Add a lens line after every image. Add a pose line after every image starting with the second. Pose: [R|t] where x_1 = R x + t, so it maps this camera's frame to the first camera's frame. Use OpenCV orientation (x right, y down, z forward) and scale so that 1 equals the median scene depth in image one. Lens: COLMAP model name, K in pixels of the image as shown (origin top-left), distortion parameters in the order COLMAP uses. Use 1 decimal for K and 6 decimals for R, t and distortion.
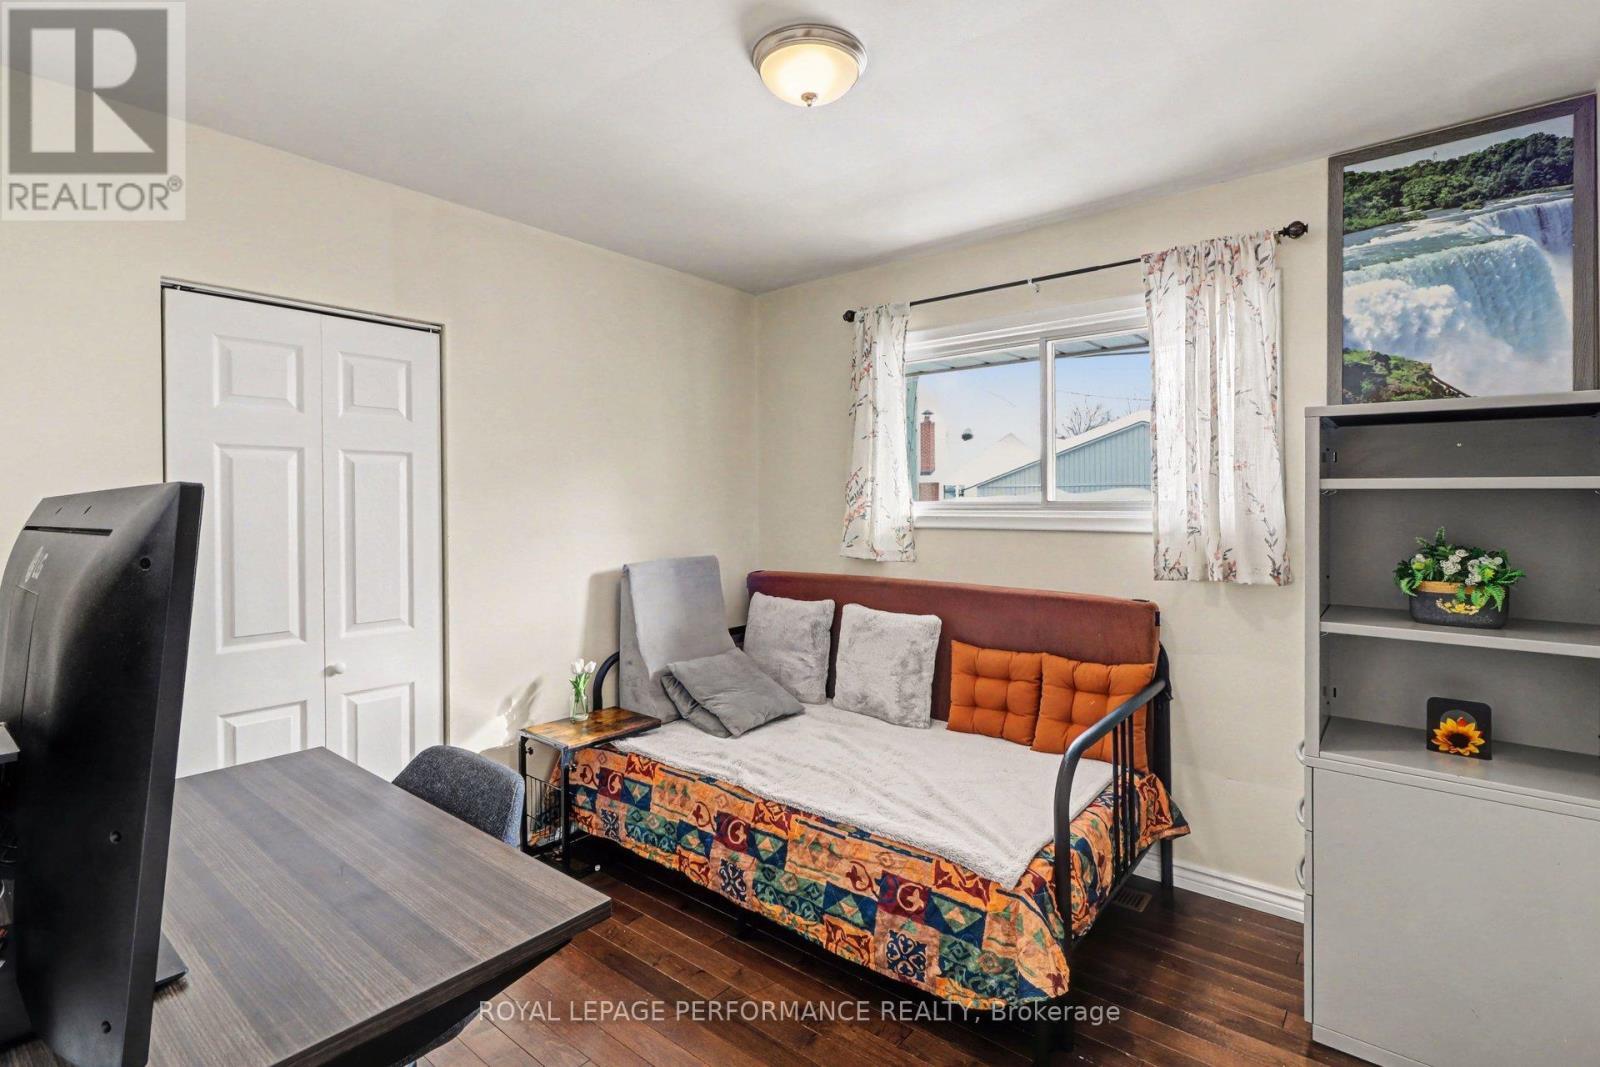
lens RADIAL K [[743.0, 0, 804.1], [0, 743.0, 516.6], [0, 0, 1]] dist [0.000122, -0.000180]
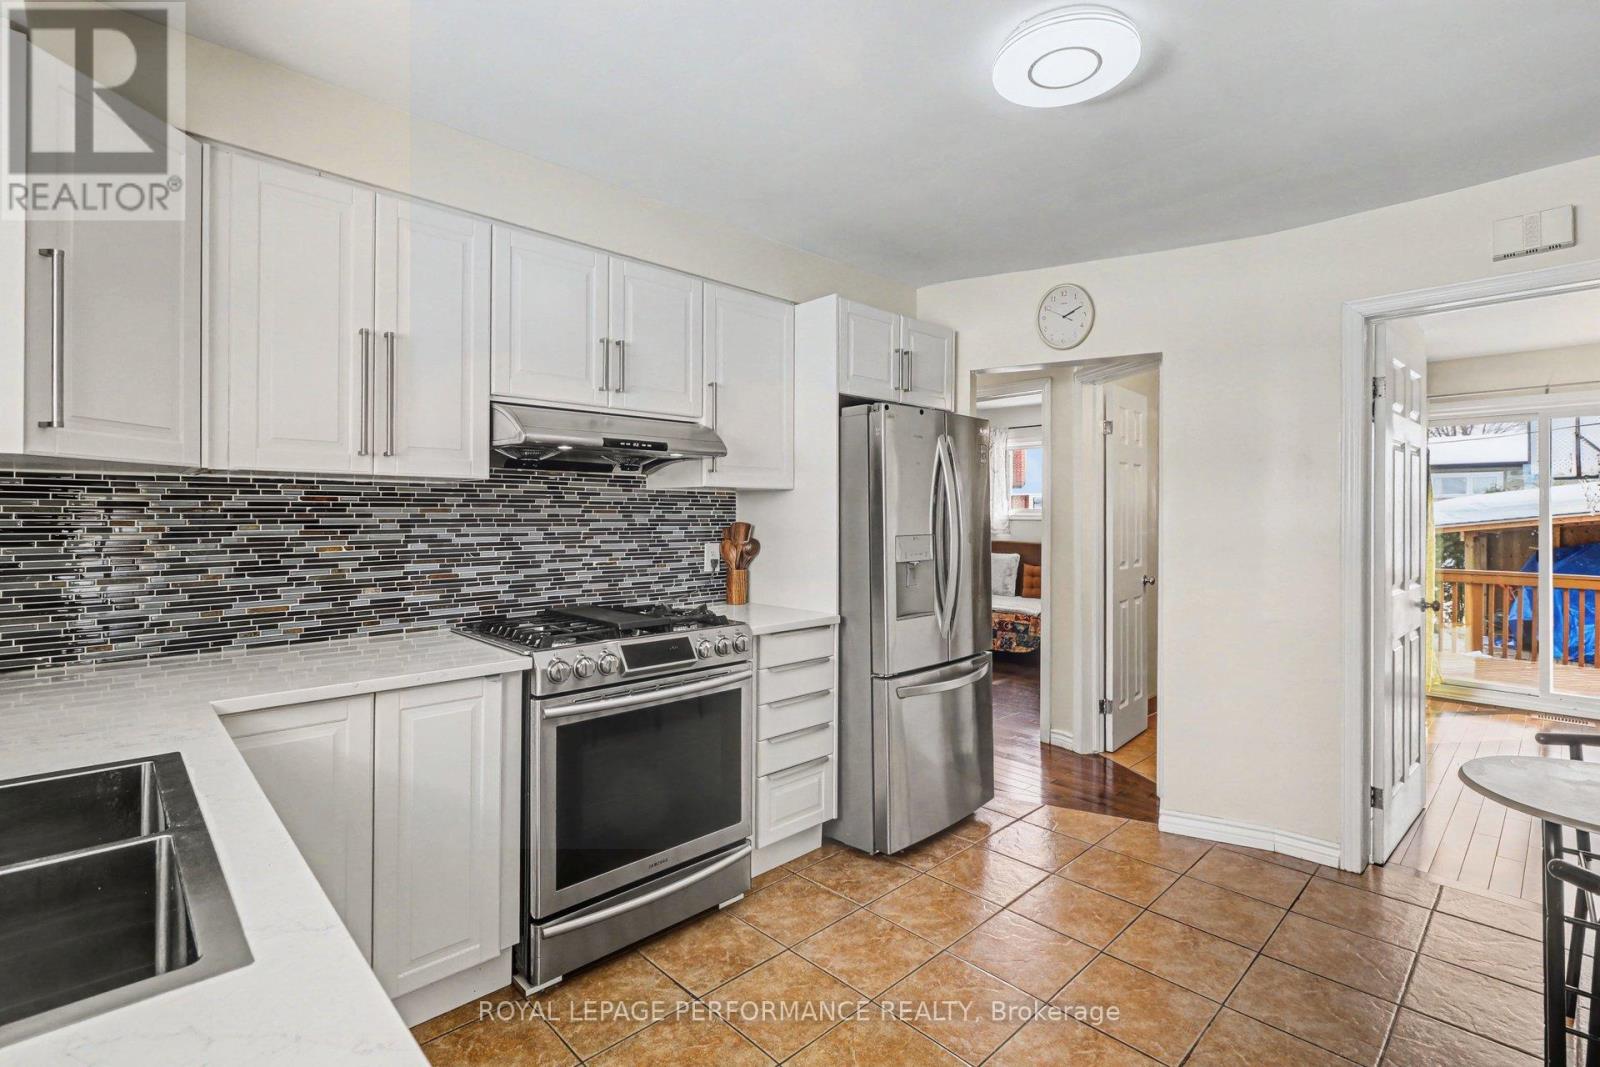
lens RADIAL K [[743.0, 0, 806.7], [0, 743.0, 516.1], [0, 0, 1]] dist [0.000122, -0.000180]
pose [[0.993275, 0.011216, -0.115234, -0.260992], [-0.012507, 0.999867, -0.010488, 0.038414], [0.115101, 0.011859, 0.993283, -1.689959]]
